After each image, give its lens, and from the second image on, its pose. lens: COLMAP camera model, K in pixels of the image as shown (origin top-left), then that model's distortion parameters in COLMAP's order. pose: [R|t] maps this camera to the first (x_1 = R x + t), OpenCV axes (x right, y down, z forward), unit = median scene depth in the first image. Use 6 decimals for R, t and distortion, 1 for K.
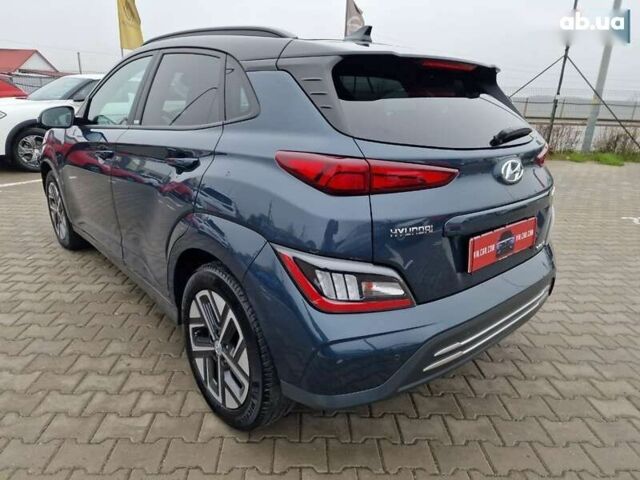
lens RADIAL K [[422.6, 0, 318.2], [0, 422.6, 241.8], [0, 0, 1]] dist [0.086862, -0.079103]
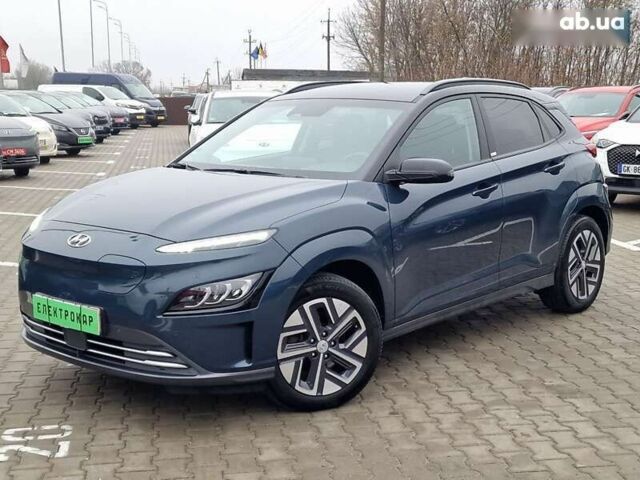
lens RADIAL K [[943.2, 0, 319.5], [0, 943.2, 204.4], [0, 0, 1]] dist [0.123399, 0.013726]
pose [[-0.122798, -0.162407, 0.979053, -3.372775], [0.312161, 0.930126, 0.193444, -0.924866], [-0.942059, 0.329377, -0.063521, 1.924772]]
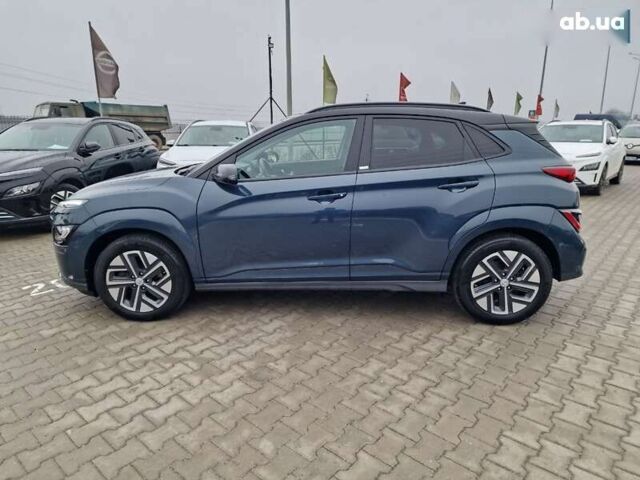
lens RADIAL K [[422.4, 0, 320.0], [0, 422.4, 240.0], [0, 0, 1]] dist [0.080408, -0.073787]
pose [[0.683563, -0.224880, 0.694385, -1.746760], [0.259662, 0.964040, 0.056594, -0.198542], [-0.682141, 0.141620, 0.717375, 0.199315]]
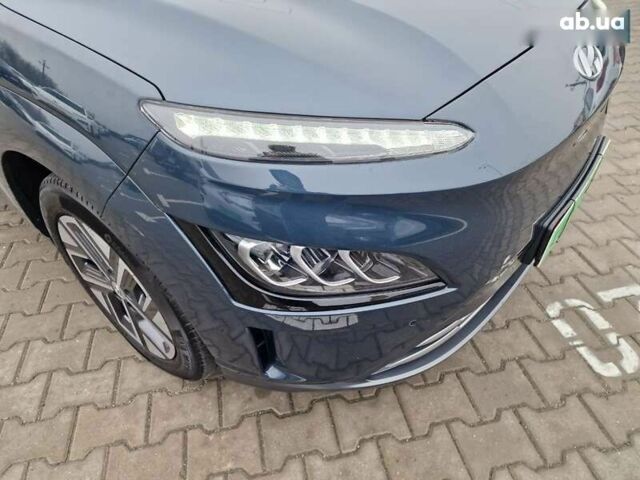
lens RADIAL K [[422.4, 0, 320.0], [0, 422.4, 240.0], [0, 0, 1]] dist [0.080408, -0.073787]
pose [[-0.982833, 0.100121, -0.154967, -0.609618], [-0.080616, 0.522471, 0.848838, -0.868666], [0.165952, 0.846758, -0.505430, 2.744017]]
